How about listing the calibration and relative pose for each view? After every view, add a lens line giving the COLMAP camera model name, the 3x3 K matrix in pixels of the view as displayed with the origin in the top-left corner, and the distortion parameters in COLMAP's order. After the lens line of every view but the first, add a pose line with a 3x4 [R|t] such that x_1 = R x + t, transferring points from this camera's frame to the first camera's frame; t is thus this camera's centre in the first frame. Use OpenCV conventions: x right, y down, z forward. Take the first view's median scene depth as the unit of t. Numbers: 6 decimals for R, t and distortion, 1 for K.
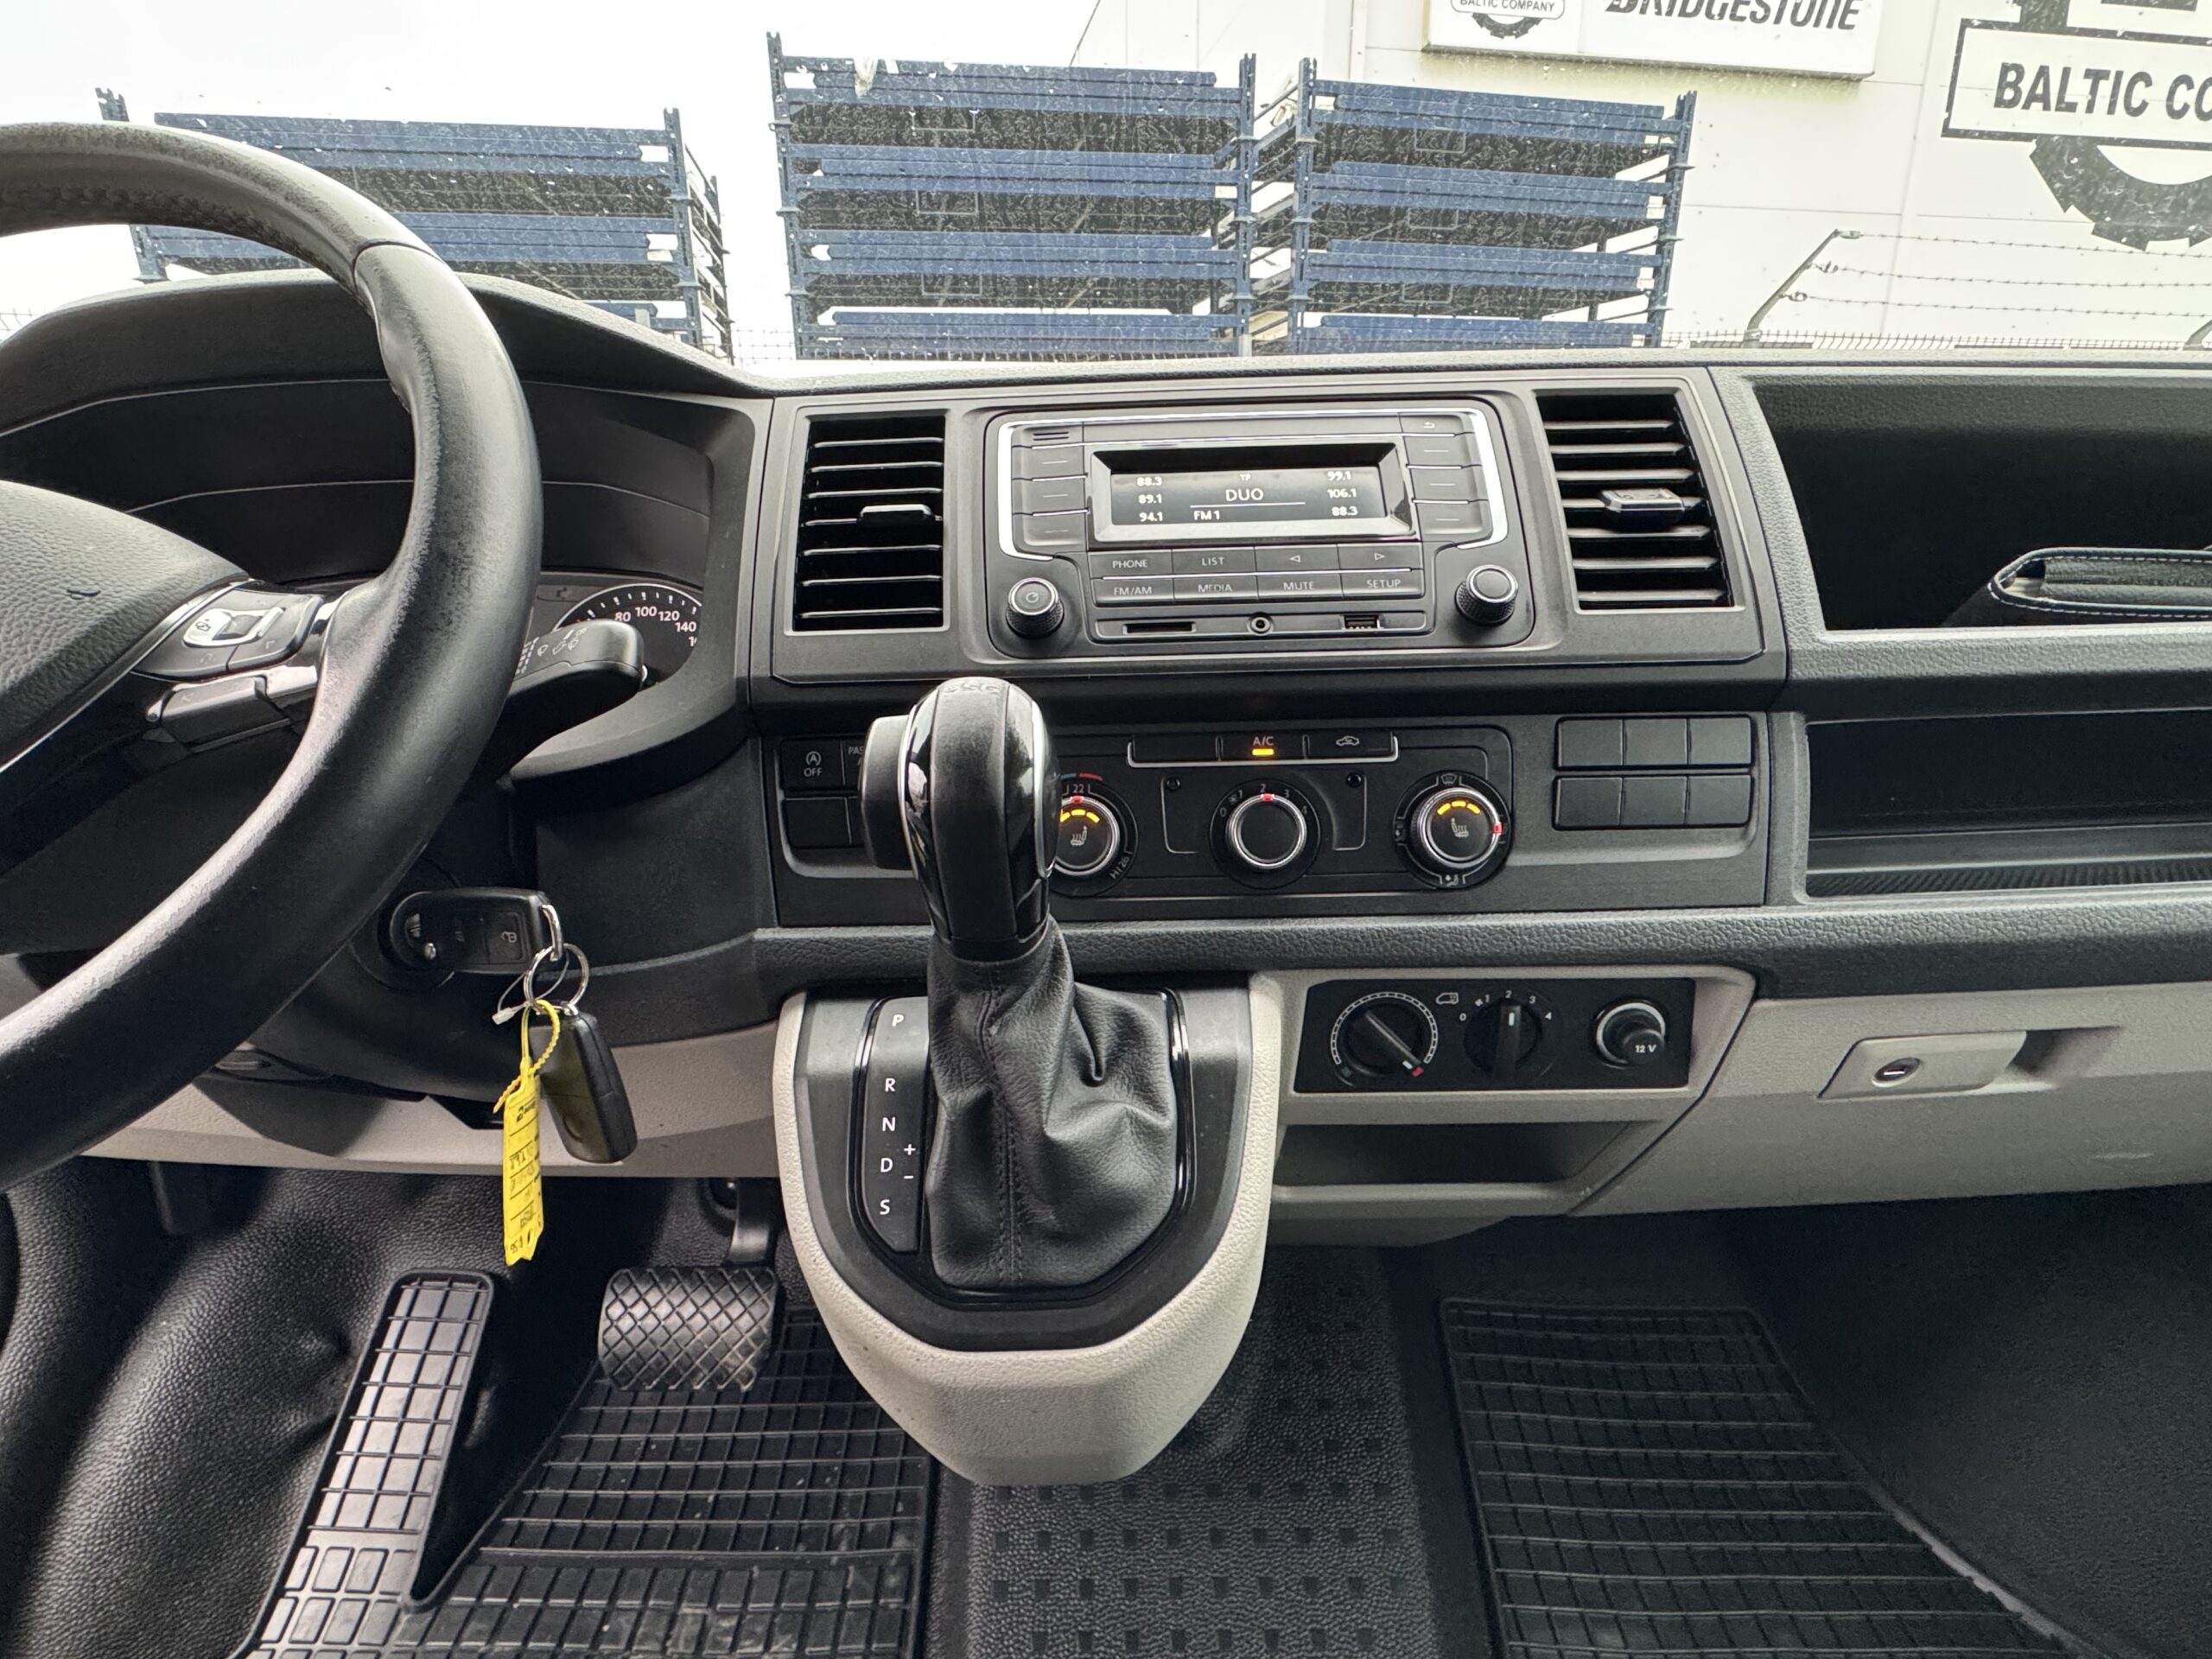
lens RADIAL K [[1117.1, 0, 1106.0], [0, 1117.1, 829.5], [0, 0, 1]] dist [-0.010145, 0.001920]
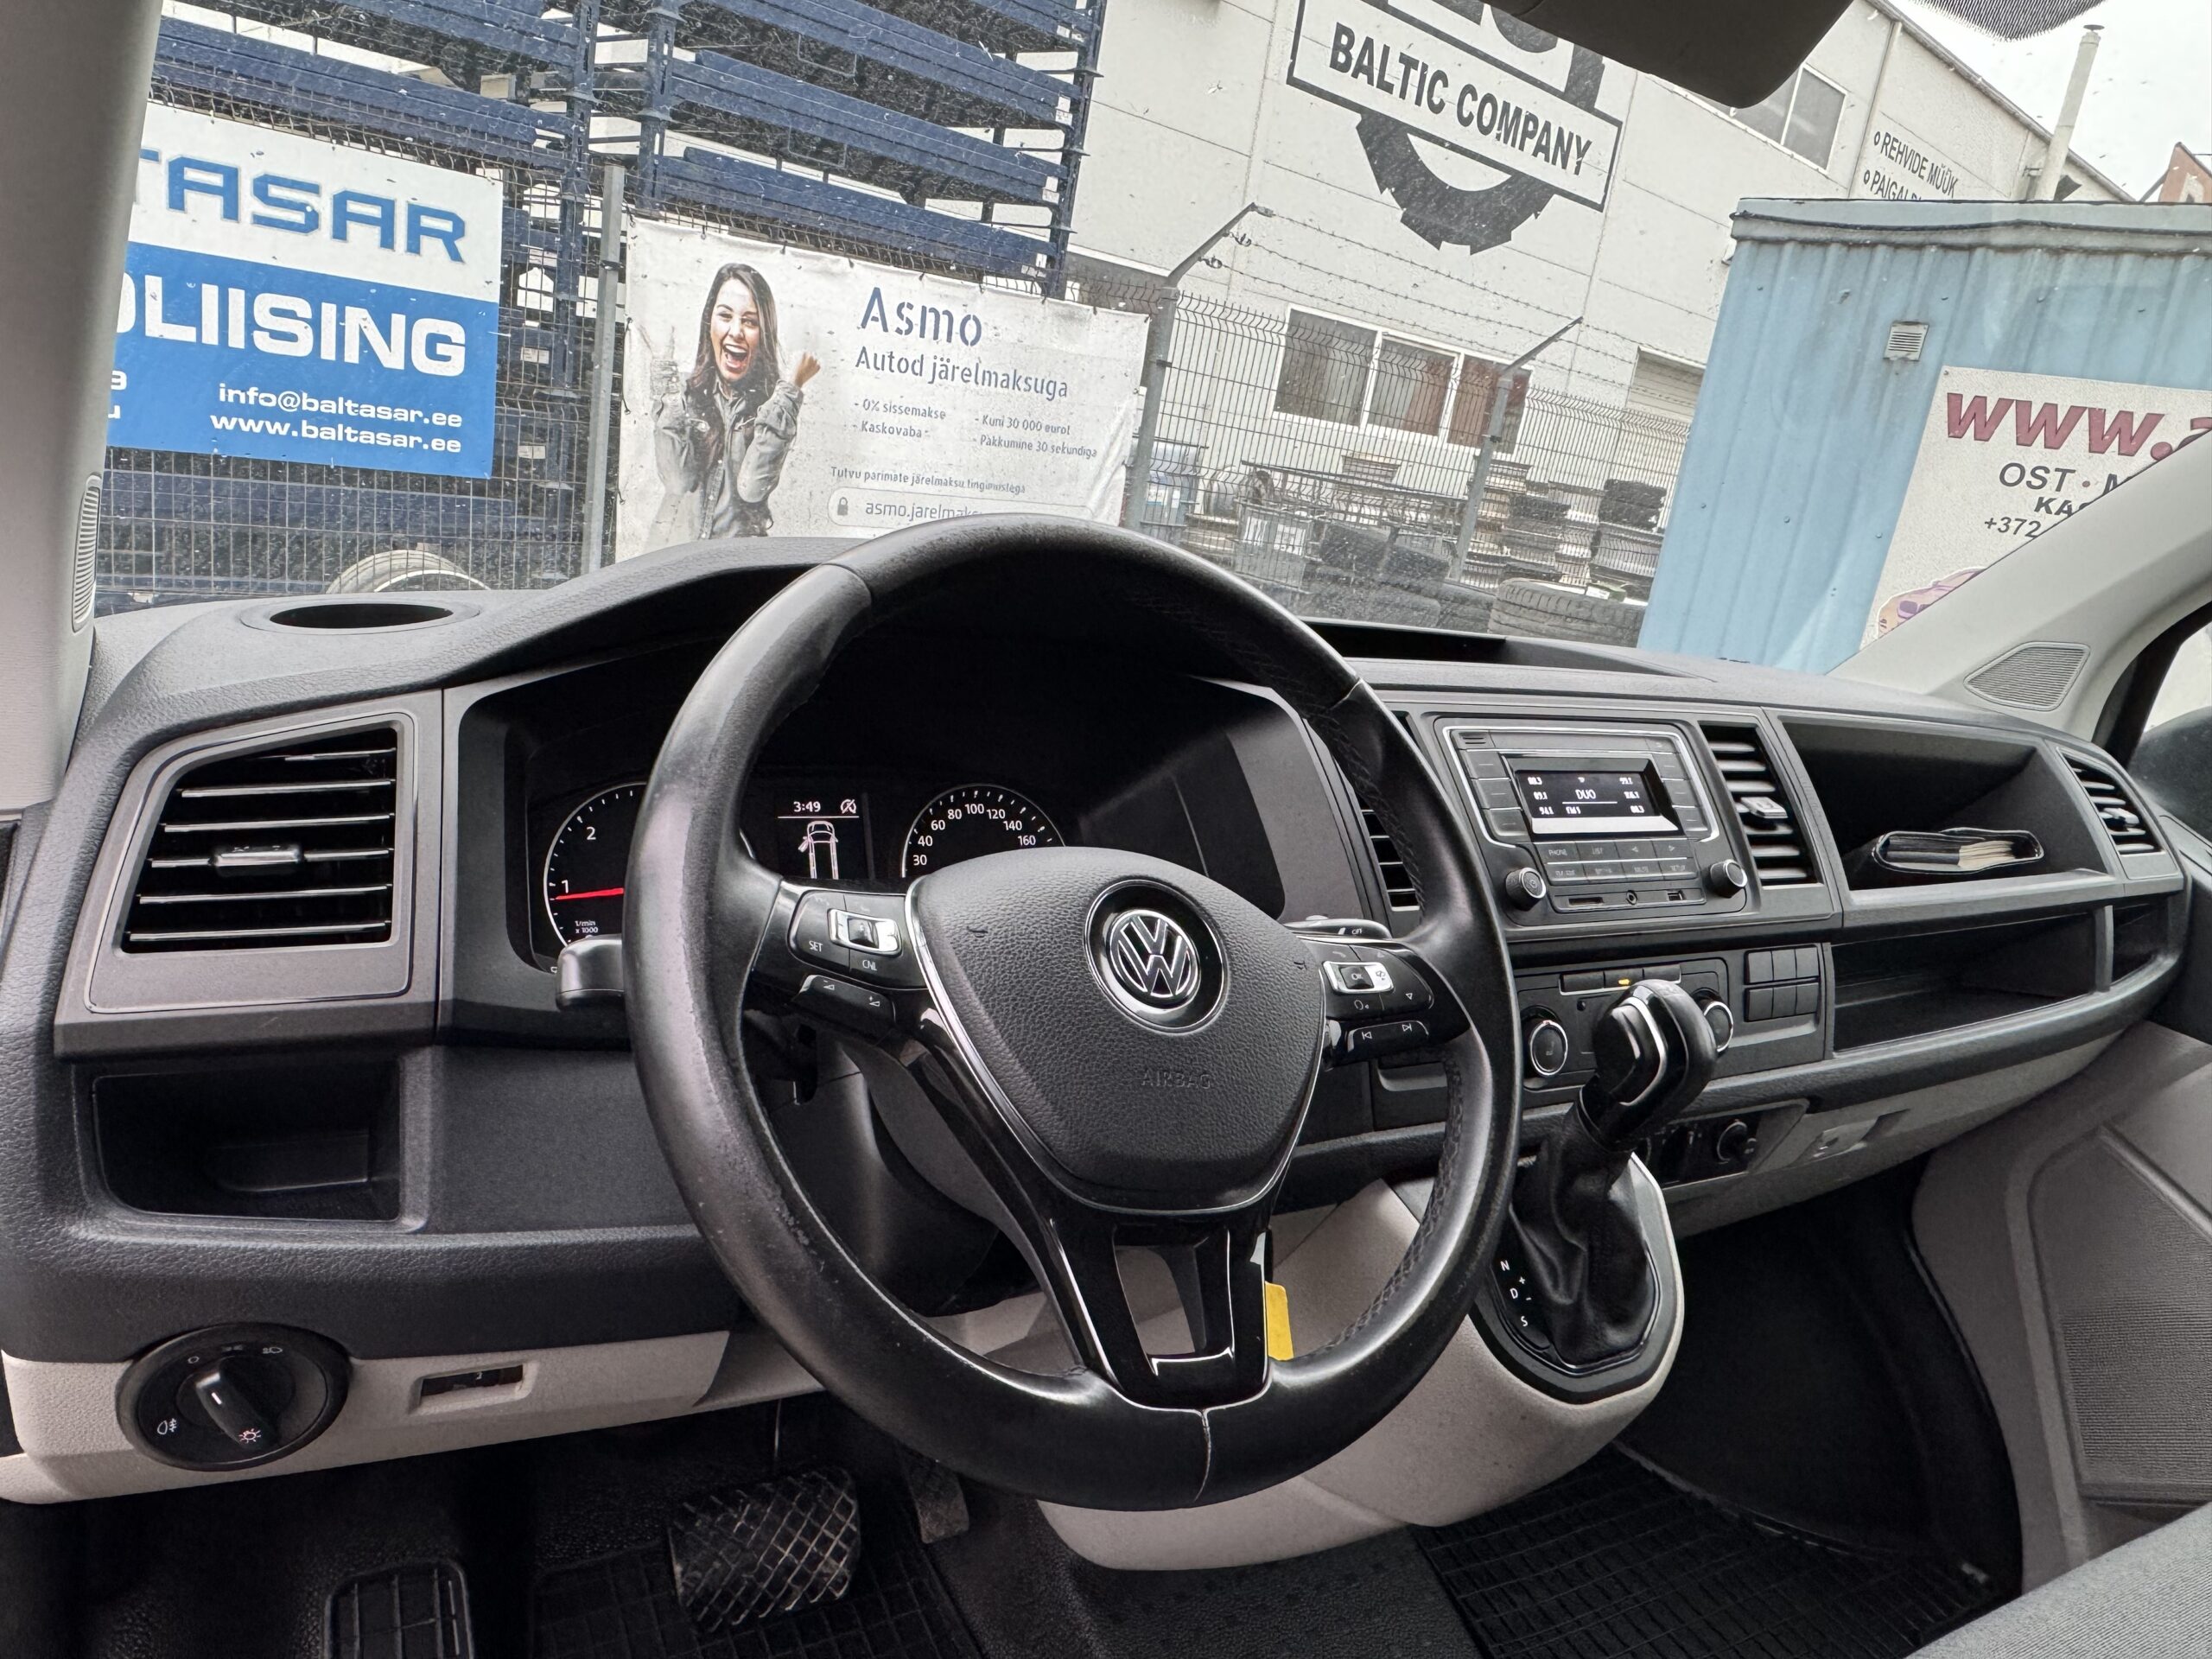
lens RADIAL K [[1577.4, 0, 1106.0], [0, 1577.4, 829.5], [0, 0, 1]] dist [-0.026525, -0.000060]
pose [[0.831532, 0.007544, 0.555425, -0.142241], [-0.018833, 0.999716, 0.014617, -0.025796], [-0.555157, -0.022615, 0.831438, -0.031465]]
